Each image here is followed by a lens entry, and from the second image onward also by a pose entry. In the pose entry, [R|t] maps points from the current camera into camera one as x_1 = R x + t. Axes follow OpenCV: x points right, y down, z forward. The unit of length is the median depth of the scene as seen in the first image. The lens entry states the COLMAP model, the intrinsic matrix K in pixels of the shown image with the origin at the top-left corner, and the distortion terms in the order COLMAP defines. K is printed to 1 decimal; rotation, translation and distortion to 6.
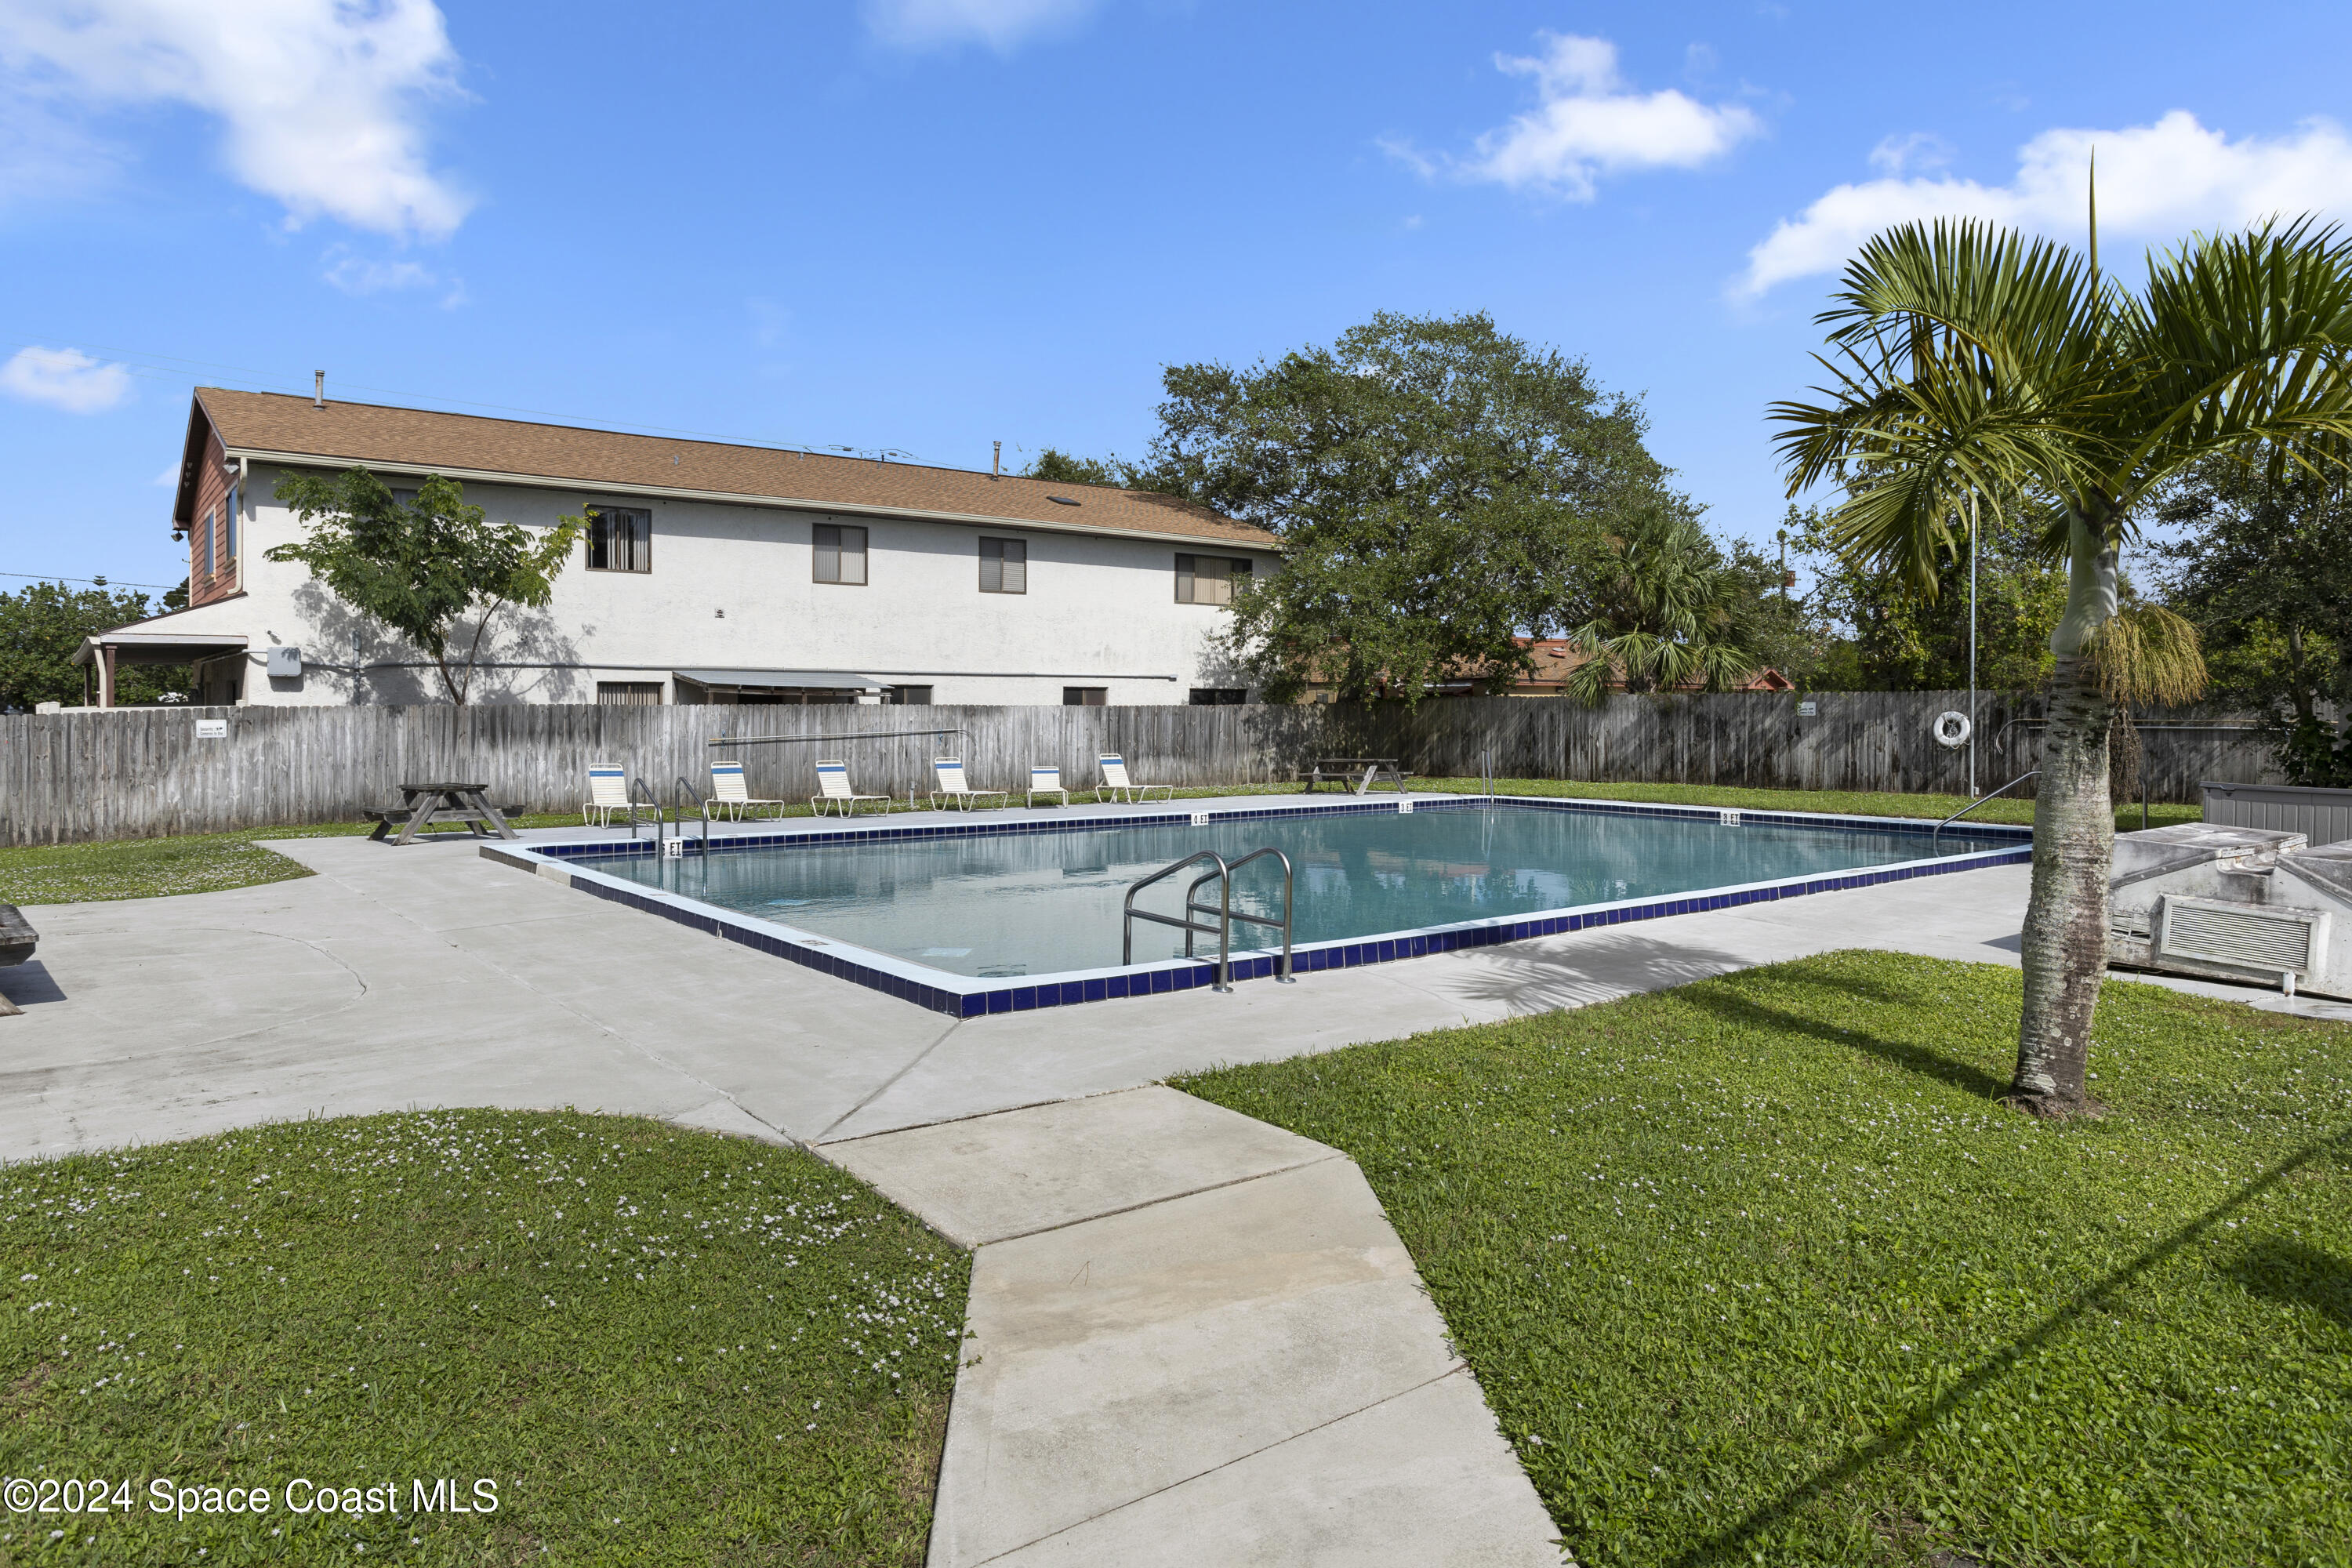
lens RADIAL K [[1524.0, 0, 1176.0], [0, 1524.0, 784.0], [0, 0, 1]] dist [-0.000491, 0.000092]
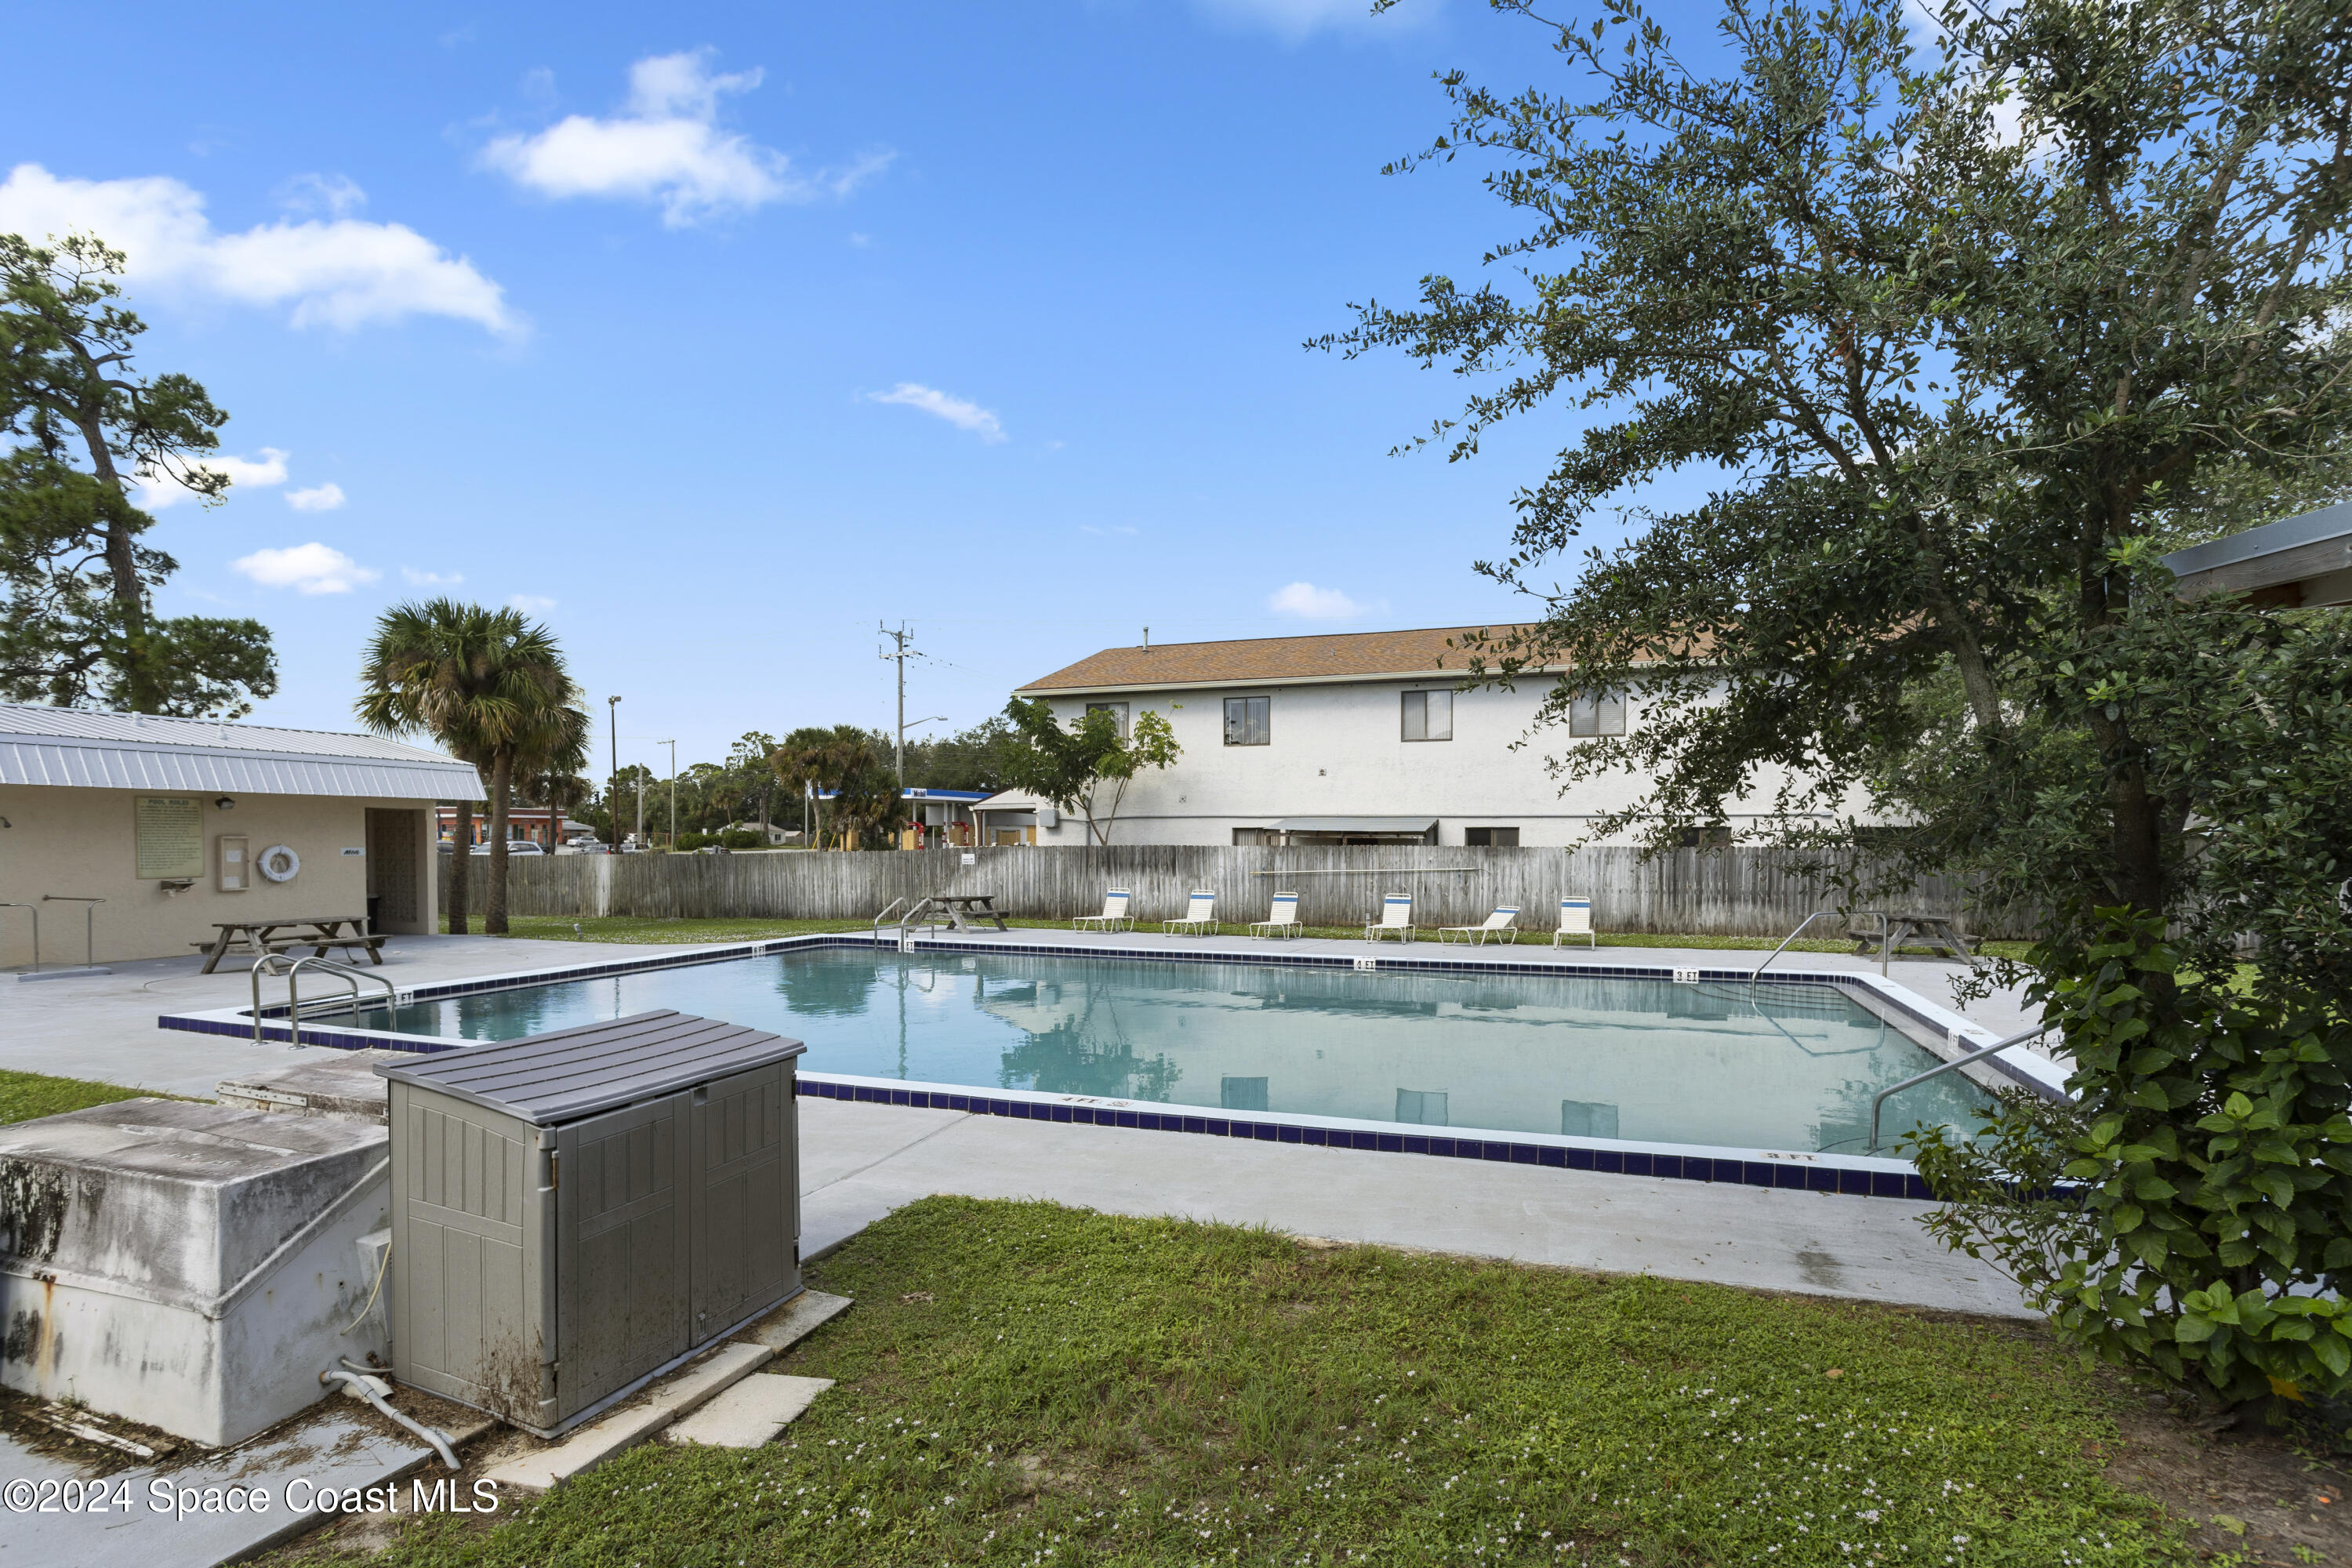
lens RADIAL K [[1180.0, 0, 1178.2], [0, 1180.0, 840.3], [0, 0, 1]] dist [0.000413, 0.000012]
pose [[0.539673, -0.002458, -0.841871, 0.473265], [-0.048217, 0.998264, -0.033824, -0.019856], [0.840493, 0.058846, 0.538618, 0.413747]]
